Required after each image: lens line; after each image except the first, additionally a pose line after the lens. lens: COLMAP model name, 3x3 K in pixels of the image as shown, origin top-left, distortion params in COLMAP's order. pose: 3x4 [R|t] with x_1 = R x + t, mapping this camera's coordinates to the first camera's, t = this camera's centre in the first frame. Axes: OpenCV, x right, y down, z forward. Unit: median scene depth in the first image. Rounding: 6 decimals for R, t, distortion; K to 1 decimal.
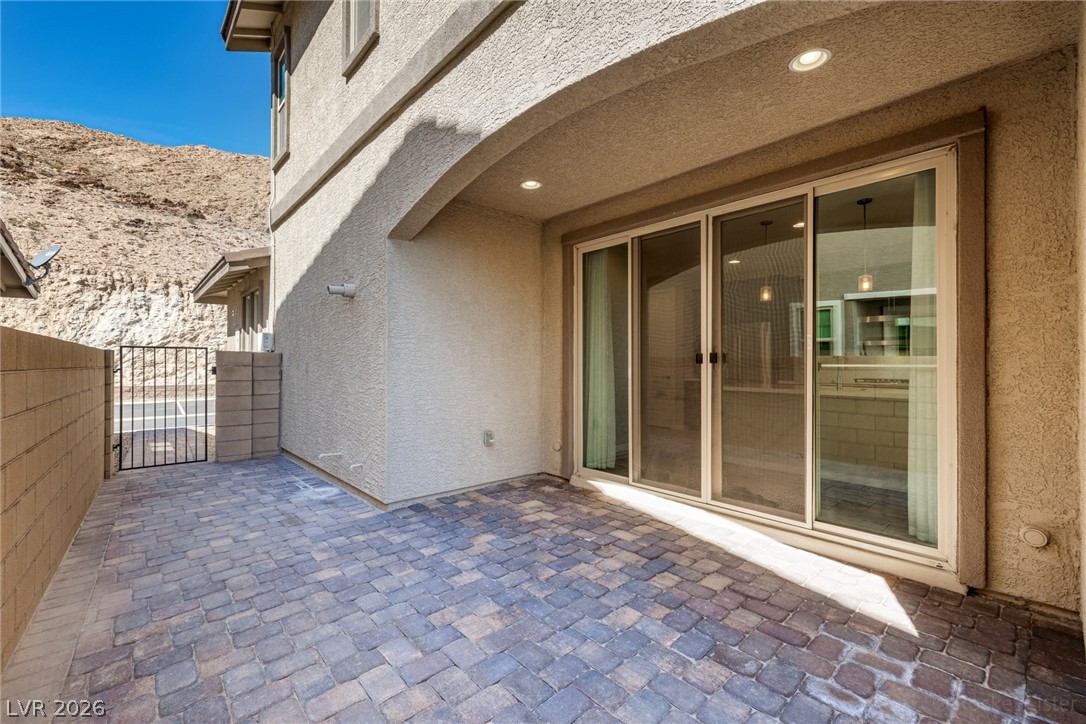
lens RADIAL K [[463.2, 0, 534.0], [0, 463.2, 360.1], [0, 0, 1]] dist [0.003914, -0.000077]
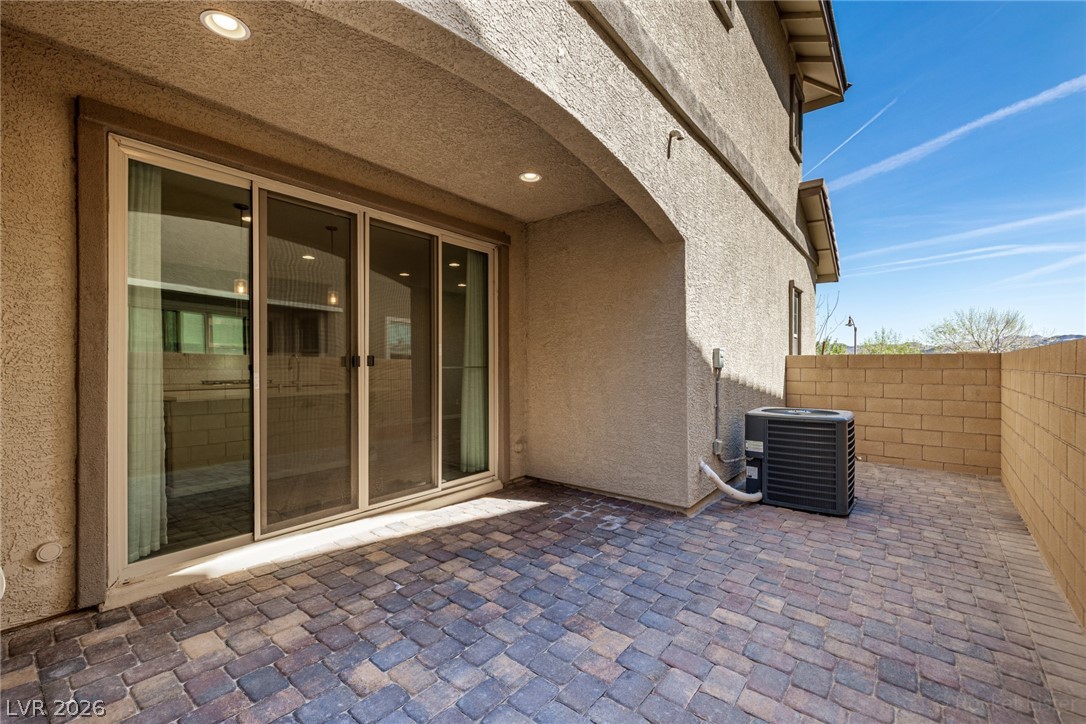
lens RADIAL K [[460.6, 0, 542.7], [0, 460.6, 366.0], [0, 0, 1]] dist [0.001913, 0.000093]
pose [[-0.185689, -0.005901, 0.982591, -0.635468], [-0.007003, 0.999965, 0.004682, -0.000794], [-0.982584, -0.006011, -0.185724, 0.810253]]
